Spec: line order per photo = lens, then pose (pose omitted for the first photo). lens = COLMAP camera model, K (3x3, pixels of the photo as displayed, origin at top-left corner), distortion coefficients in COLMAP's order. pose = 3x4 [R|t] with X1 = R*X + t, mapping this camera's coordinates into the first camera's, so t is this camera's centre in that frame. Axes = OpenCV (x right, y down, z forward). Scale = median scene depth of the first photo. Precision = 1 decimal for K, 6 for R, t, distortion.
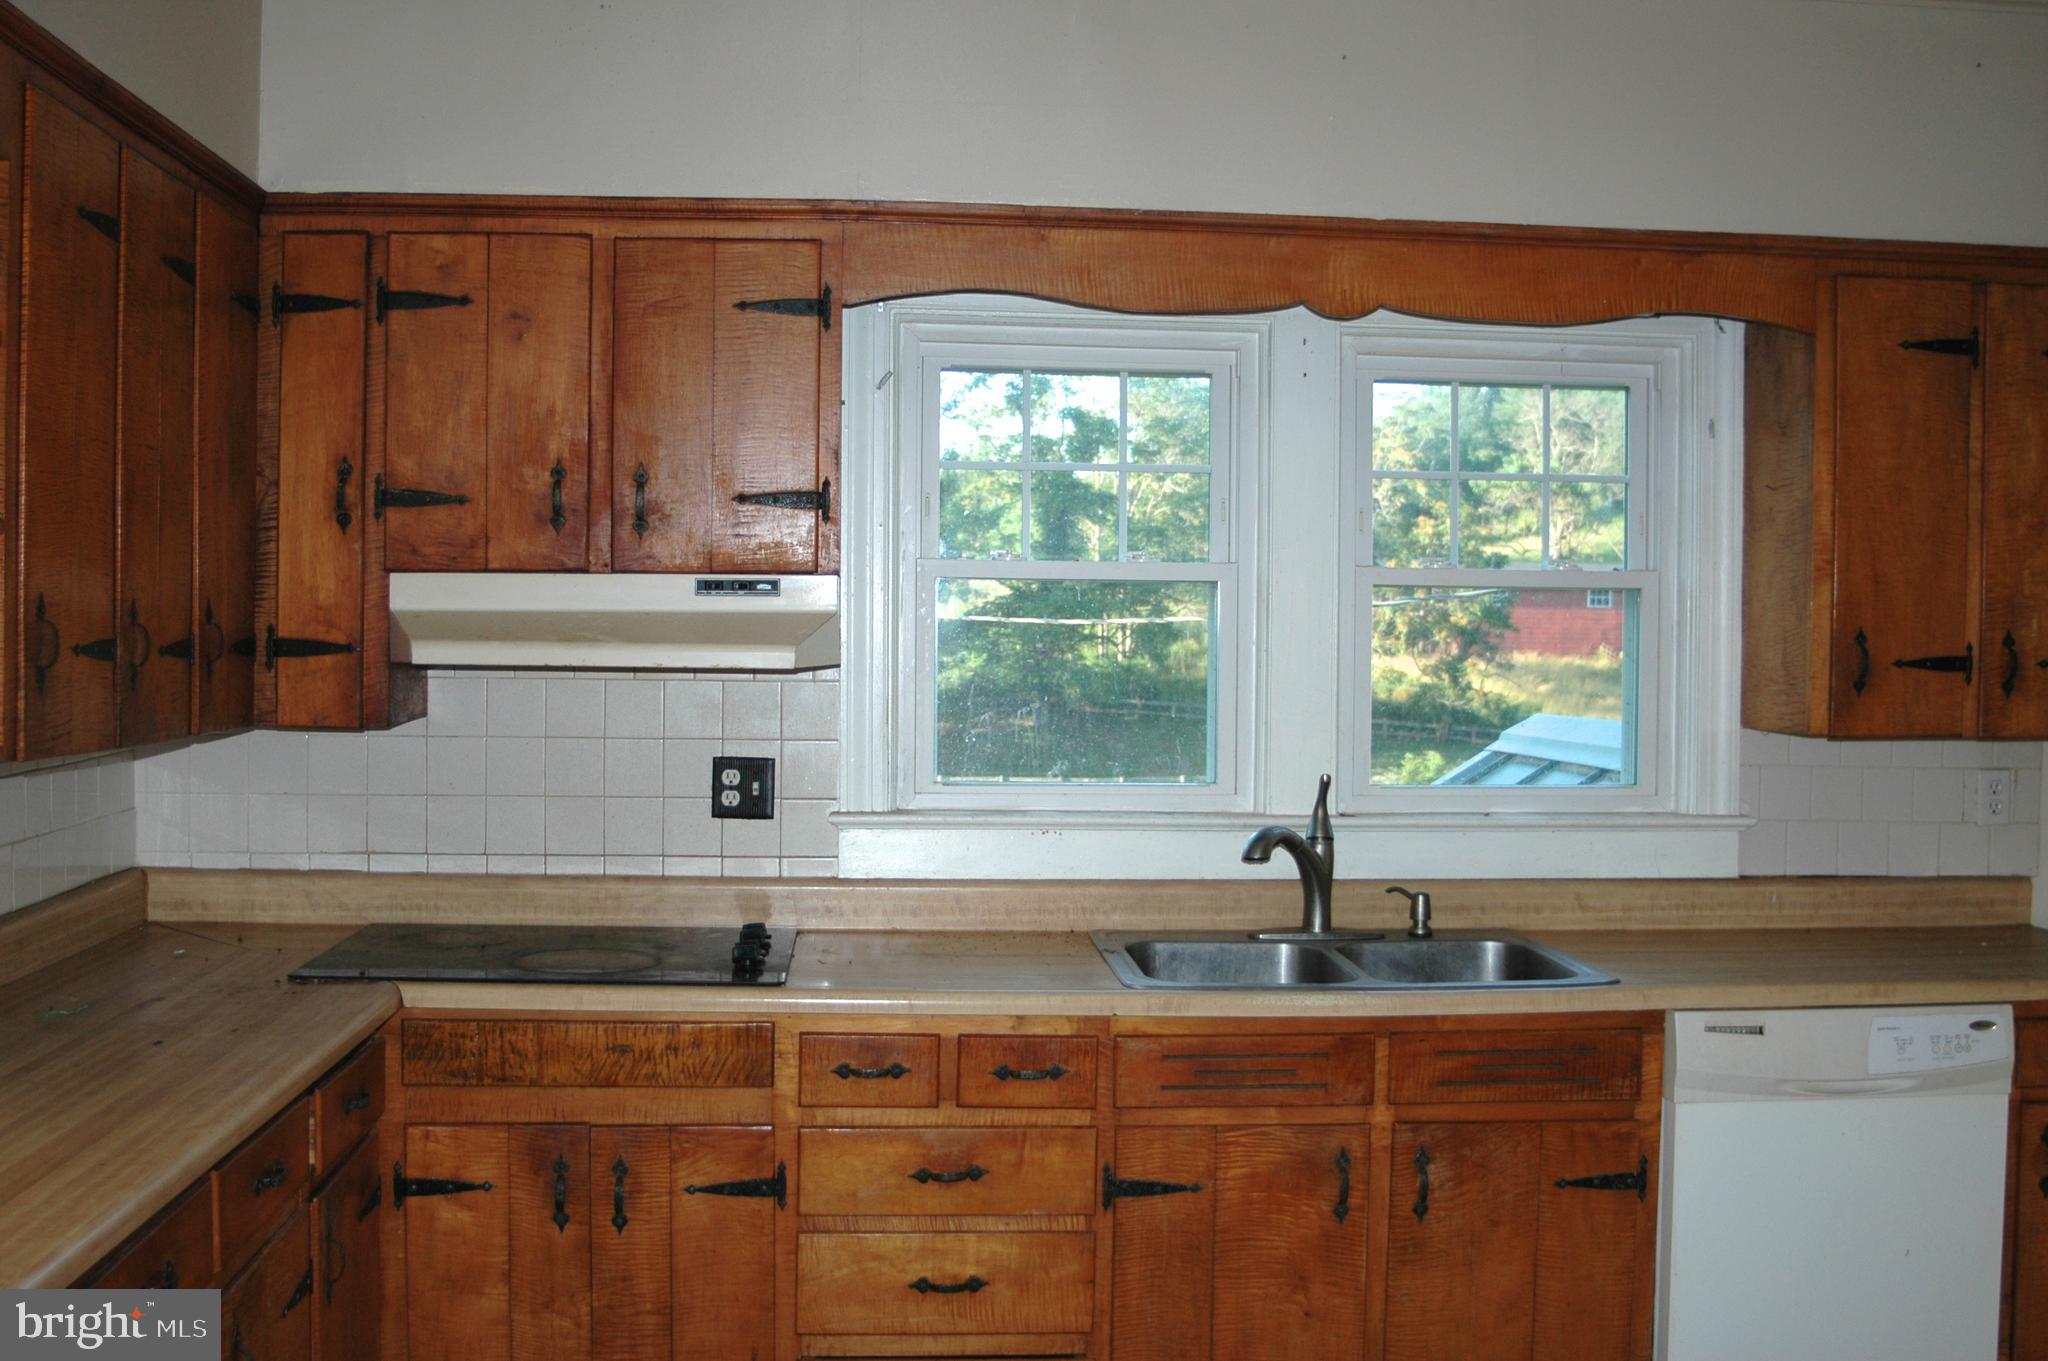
lens RADIAL K [[2030.9, 0, 1024.0], [0, 2030.9, 680.5], [0, 0, 1]] dist [-0.104453, 0.047509]
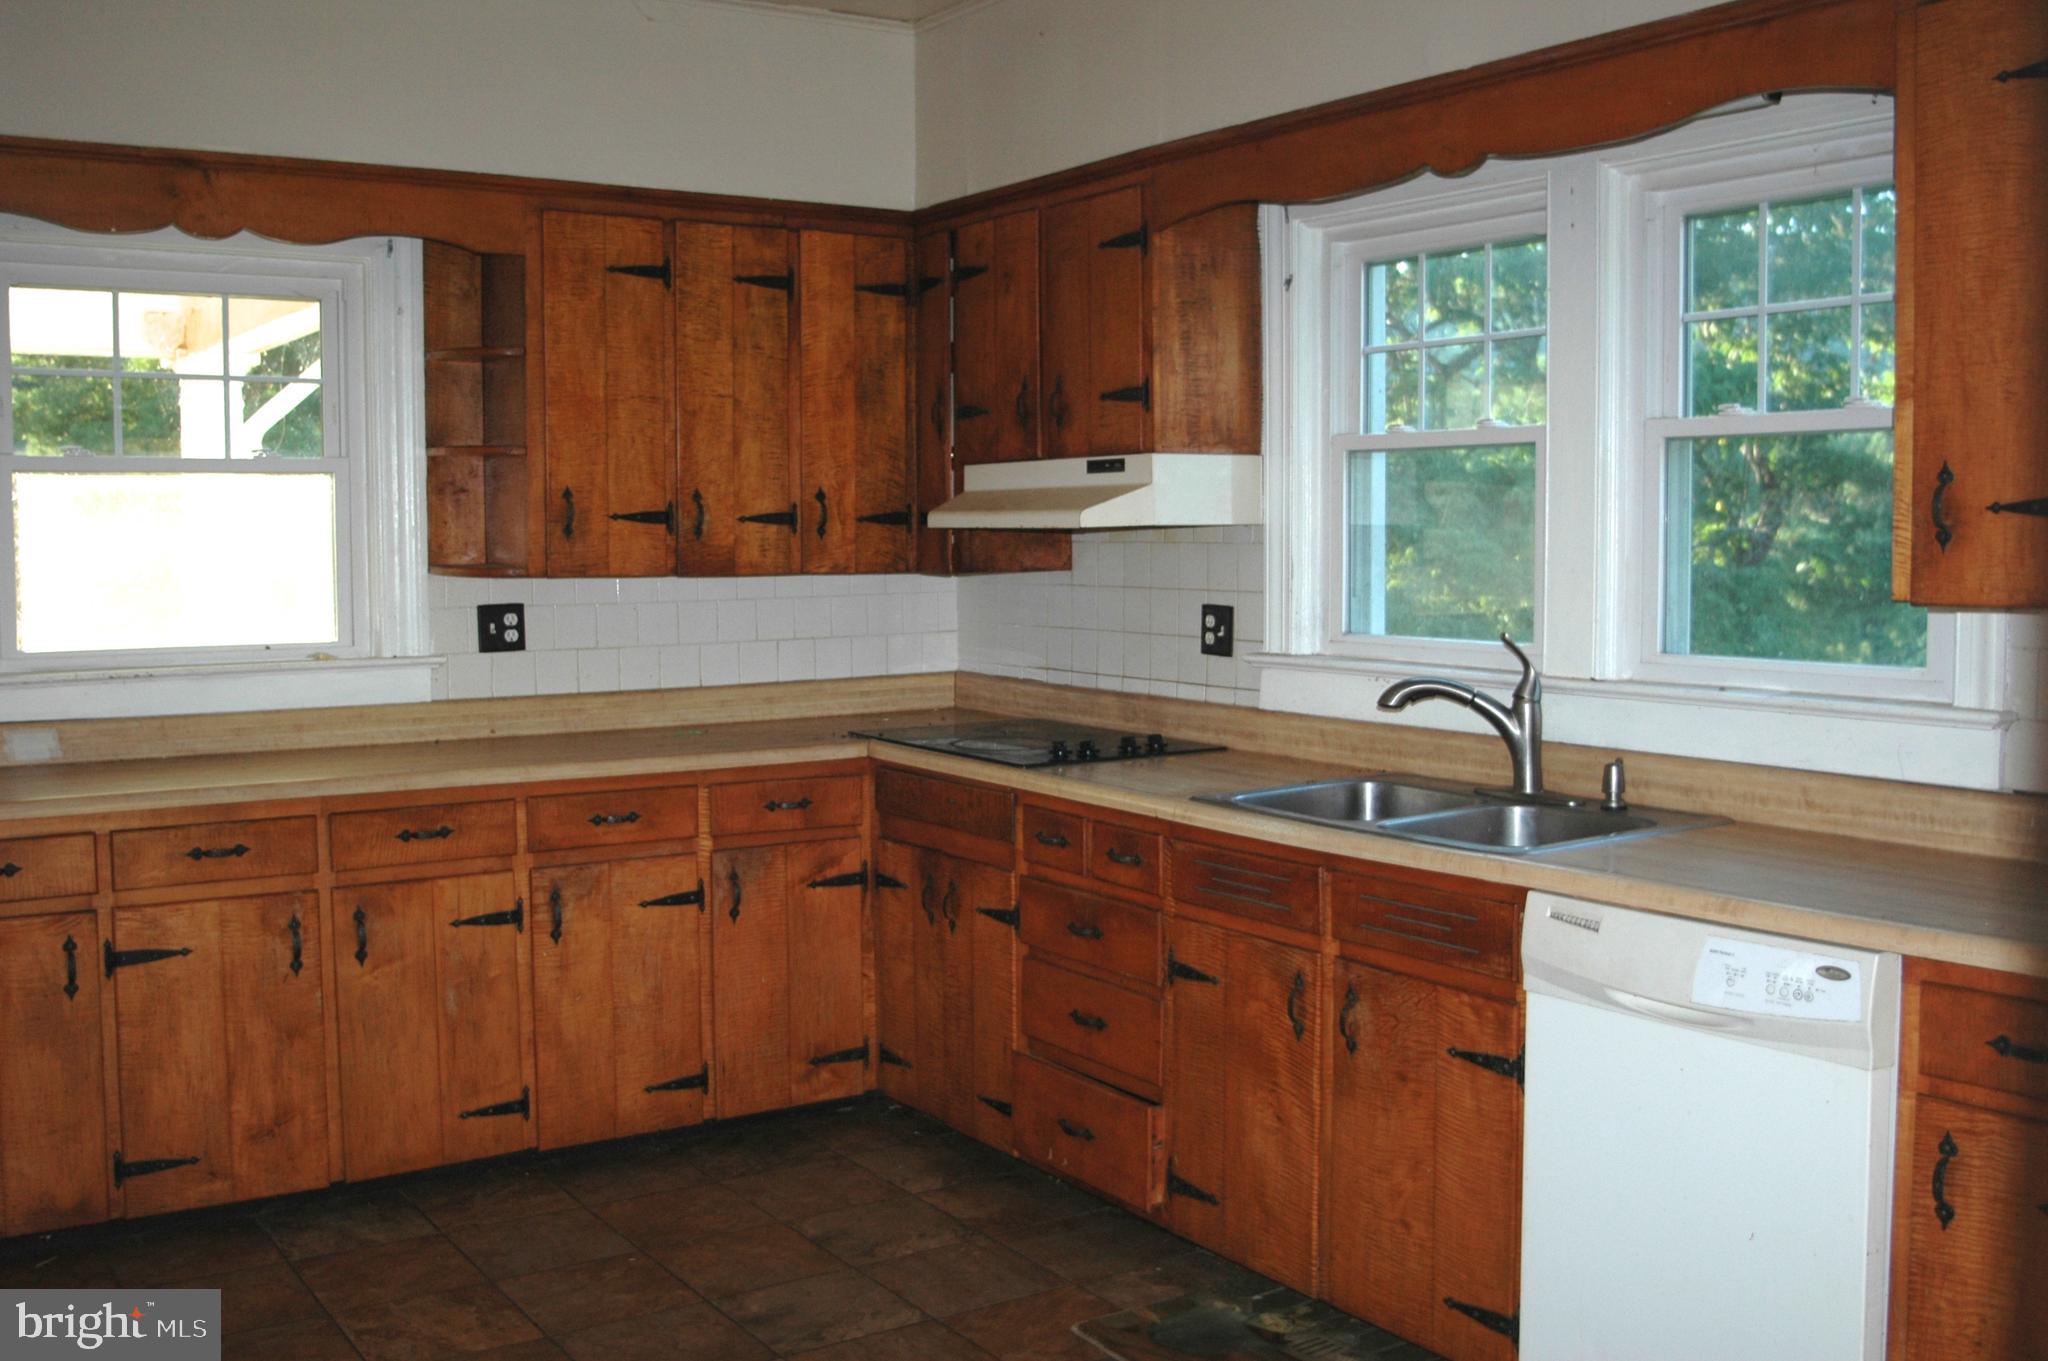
lens RADIAL K [[2030.9, 0, 1024.0], [0, 2030.9, 680.5], [0, 0, 1]] dist [-0.104453, 0.047509]
pose [[0.477086, 0.051659, -0.877337, 0.920575], [-0.013647, 0.998586, 0.051378, 0.022933], [0.878751, -0.012539, 0.477116, 0.325602]]
